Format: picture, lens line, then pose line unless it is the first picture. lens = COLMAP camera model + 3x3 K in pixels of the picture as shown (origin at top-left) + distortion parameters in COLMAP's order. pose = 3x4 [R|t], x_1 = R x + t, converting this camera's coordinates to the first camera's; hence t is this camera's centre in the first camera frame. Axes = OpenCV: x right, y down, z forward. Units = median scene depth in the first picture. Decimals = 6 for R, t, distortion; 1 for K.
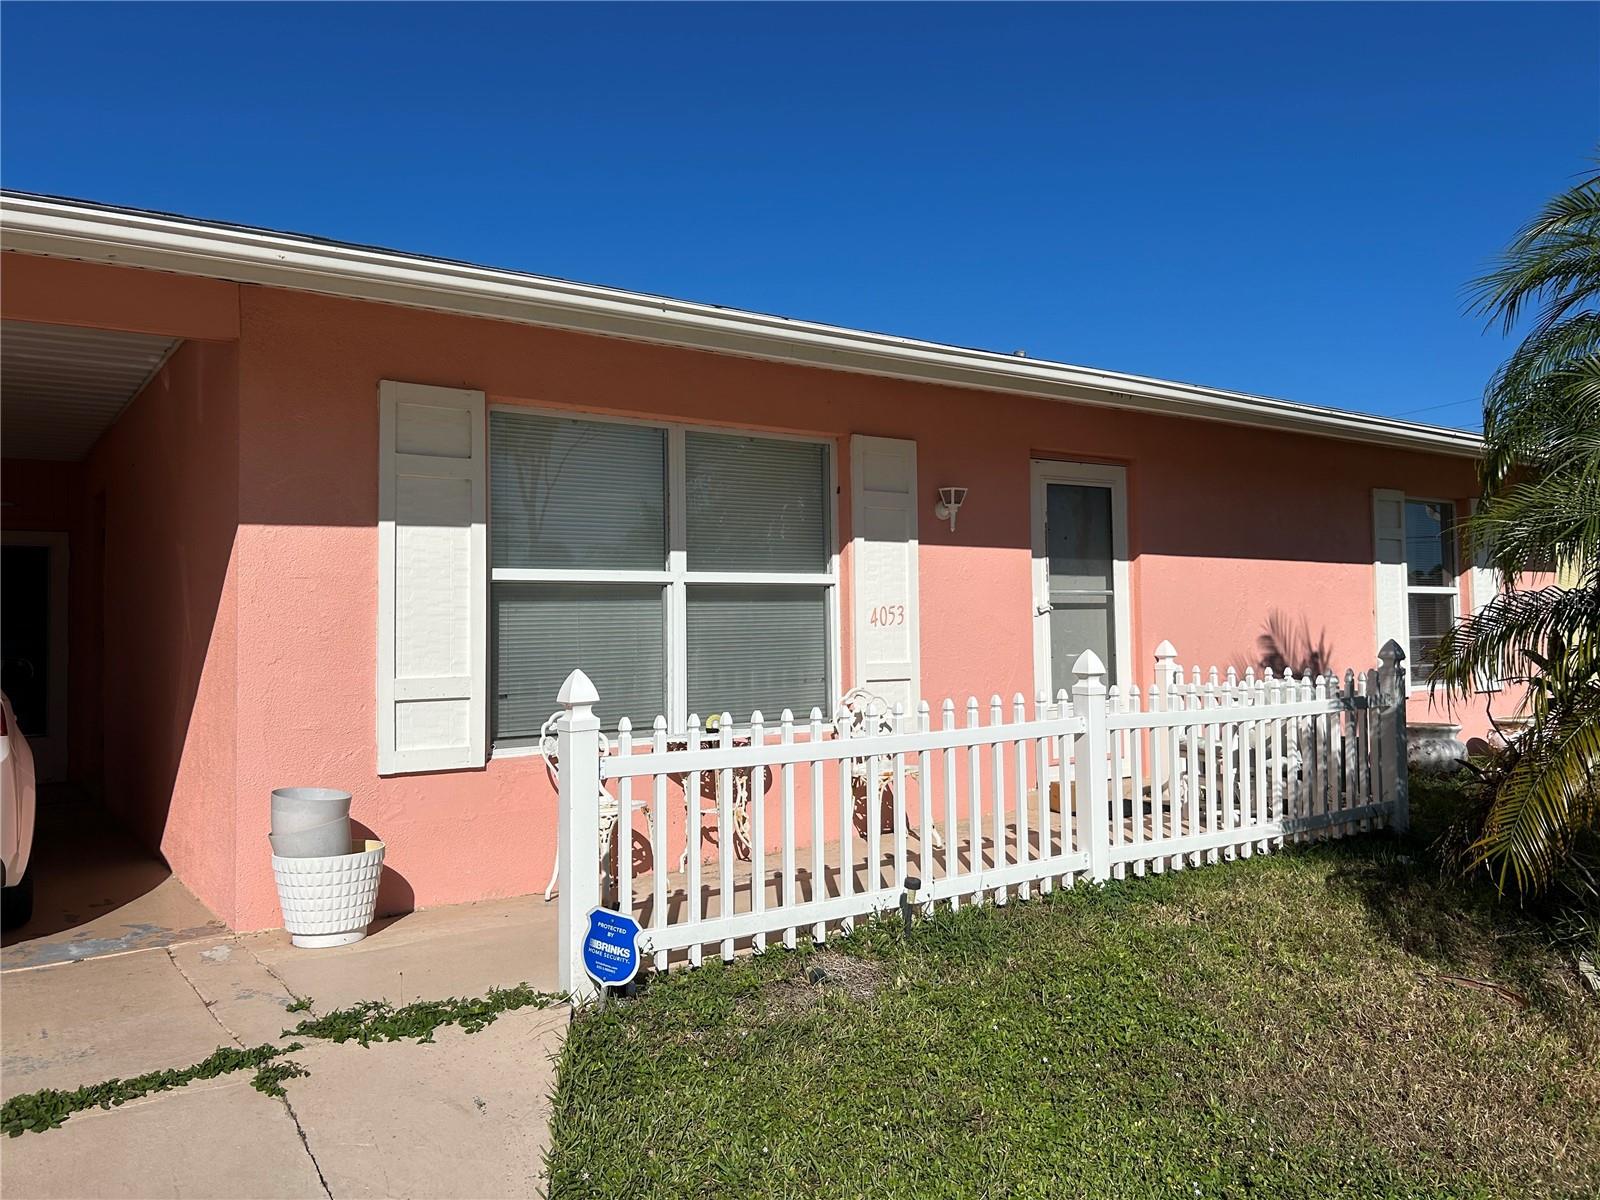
lens RADIAL K [[1178.0, 0, 811.8], [0, 1178.0, 592.6], [0, 0, 1]] dist [0.041944, -0.059084]
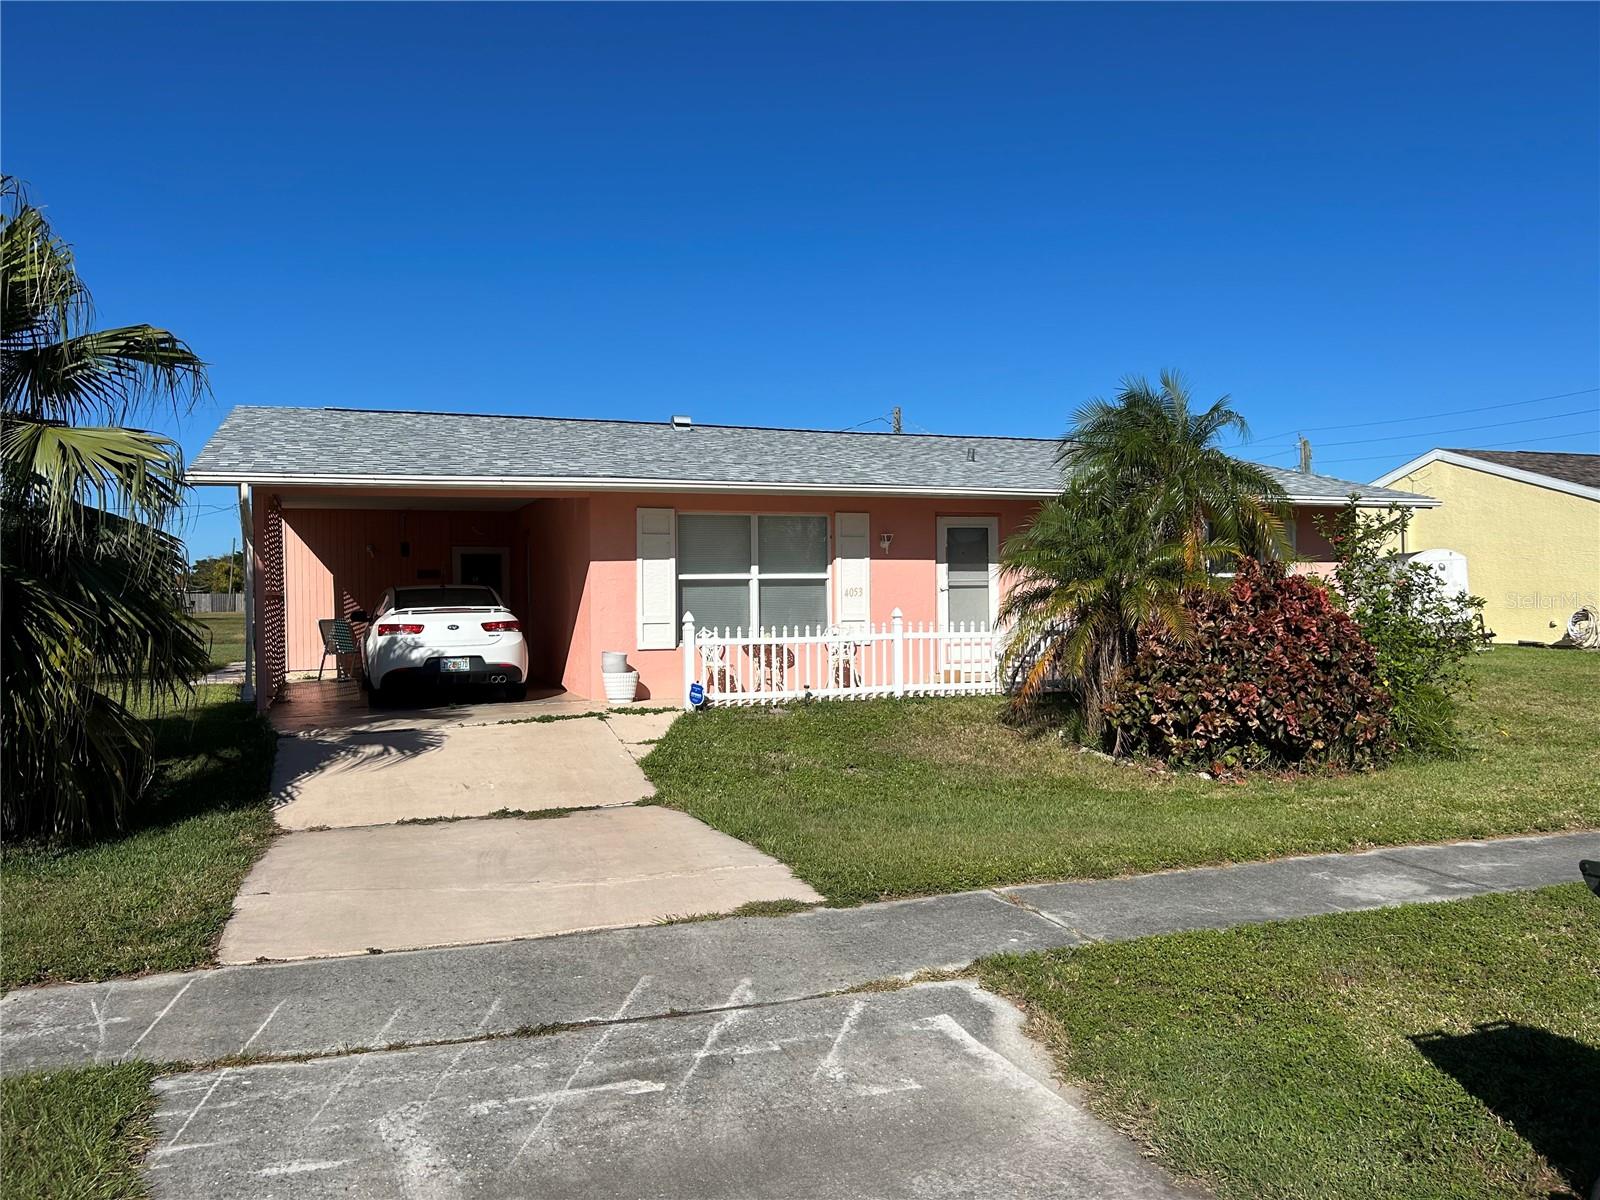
lens RADIAL K [[1178.0, 0, 808.0], [0, 1178.0, 597.2], [0, 0, 1]] dist [0.041944, -0.059084]
pose [[0.967016, 0.003855, -0.254686, 0.690270], [0.004894, 0.999420, 0.033713, -0.058650], [0.254668, -0.033848, 0.966436, -1.492785]]
